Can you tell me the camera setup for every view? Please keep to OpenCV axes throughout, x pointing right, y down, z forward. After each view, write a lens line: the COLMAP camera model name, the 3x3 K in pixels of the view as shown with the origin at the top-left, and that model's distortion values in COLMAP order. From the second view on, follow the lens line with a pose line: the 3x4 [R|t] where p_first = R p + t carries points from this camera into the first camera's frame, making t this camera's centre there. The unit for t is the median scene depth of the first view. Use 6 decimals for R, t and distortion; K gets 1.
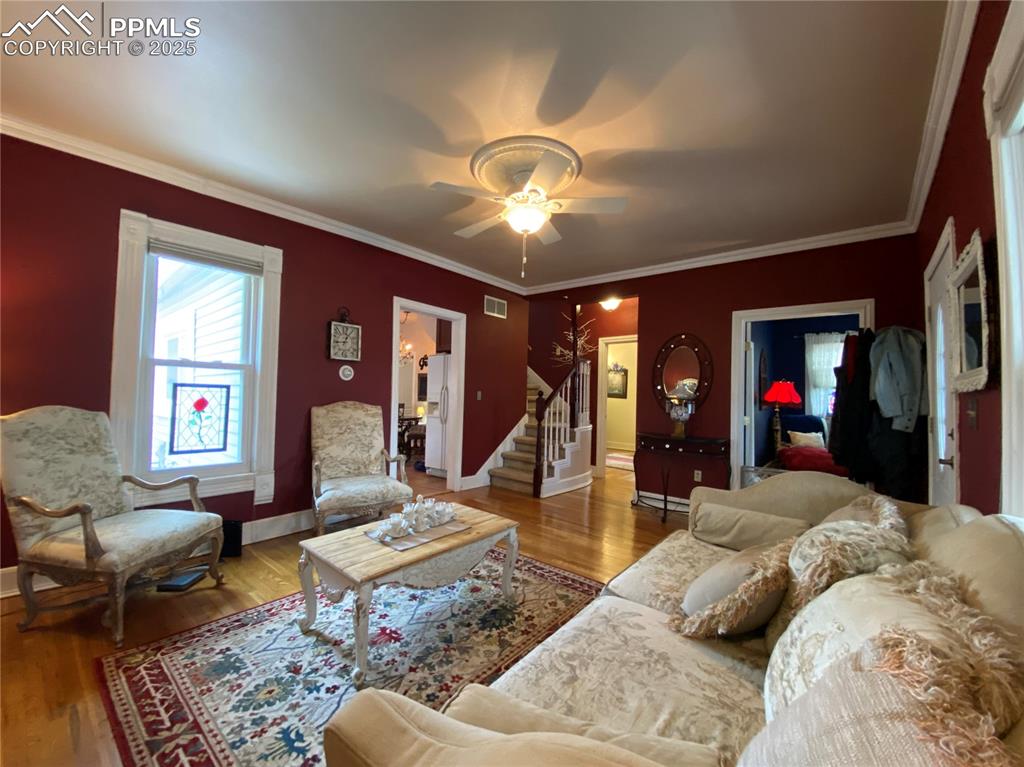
lens RADIAL K [[411.1, 0, 512.0], [0, 411.1, 383.5], [0, 0, 1]] dist [0.038848, -0.031274]
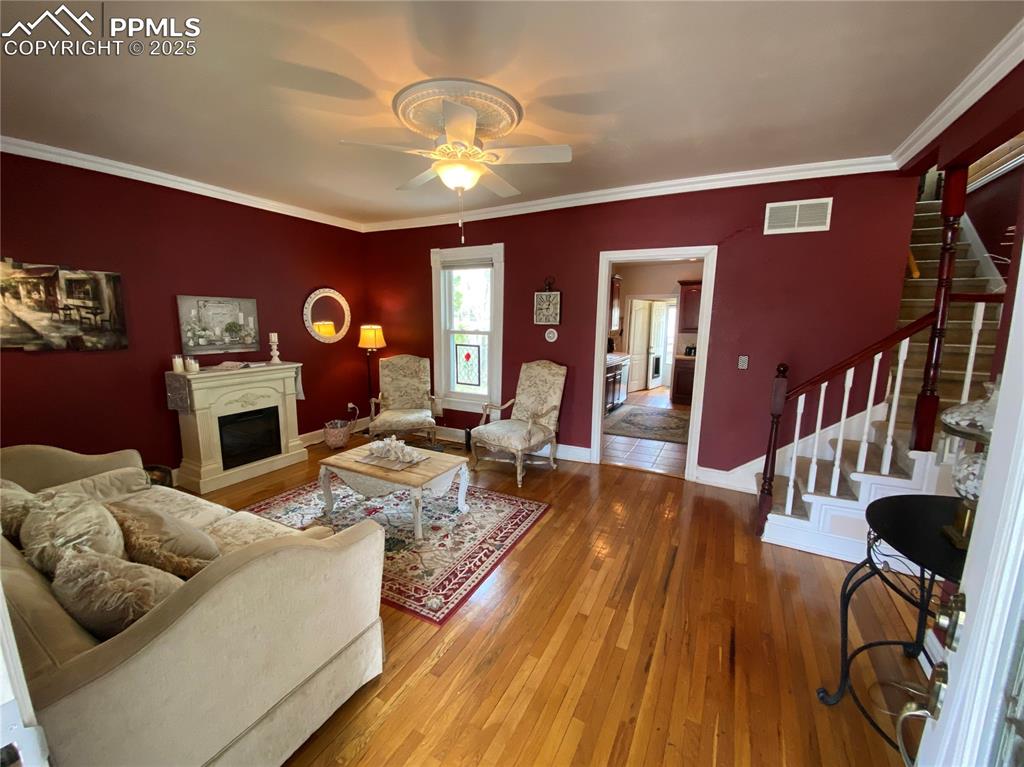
lens RADIAL K [[411.1, 0, 512.0], [0, 411.1, 383.5], [0, 0, 1]] dist [0.038848, -0.031274]
pose [[0.207911, 0.134121, -0.968909, 1.005409], [0.019002, 0.989814, 0.141092, -0.080183], [0.977963, -0.047746, 0.203245, 0.935314]]
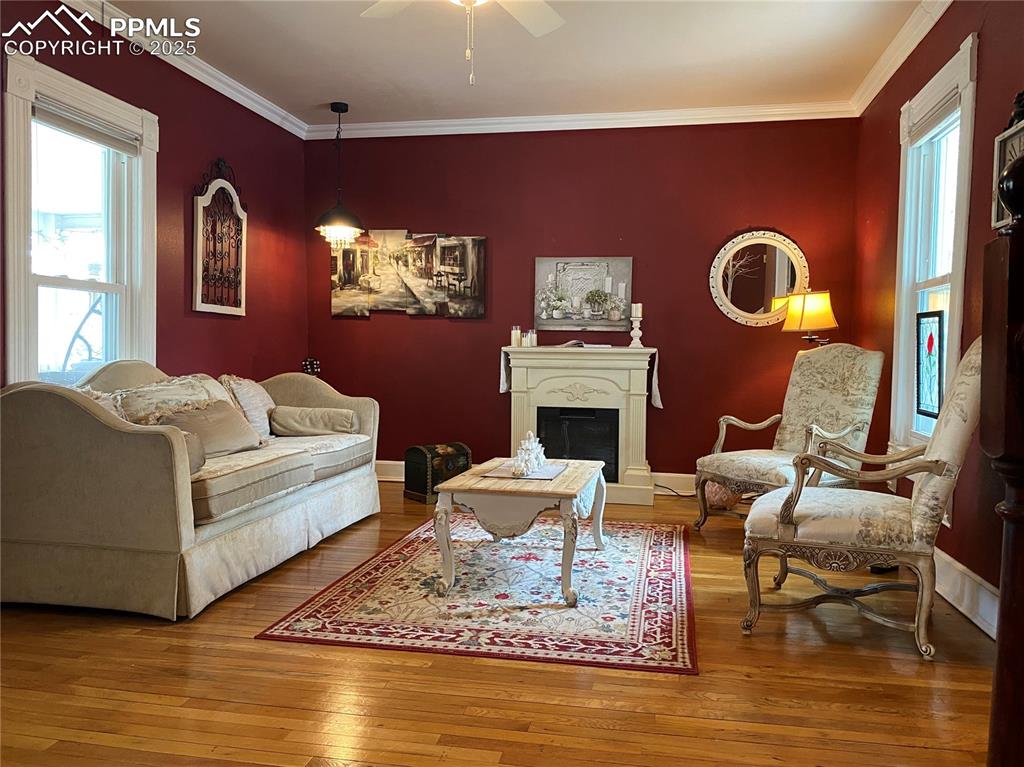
lens RADIAL K [[773.9, 0, 507.6], [0, 773.9, 379.6], [0, 0, 1]] dist [0.045912, -0.003697]
pose [[-0.883725, -0.016836, -0.467703, 0.474435], [-0.022335, 0.999731, 0.006216, 0.128022], [0.467473, 0.015939, -0.883864, 1.997975]]
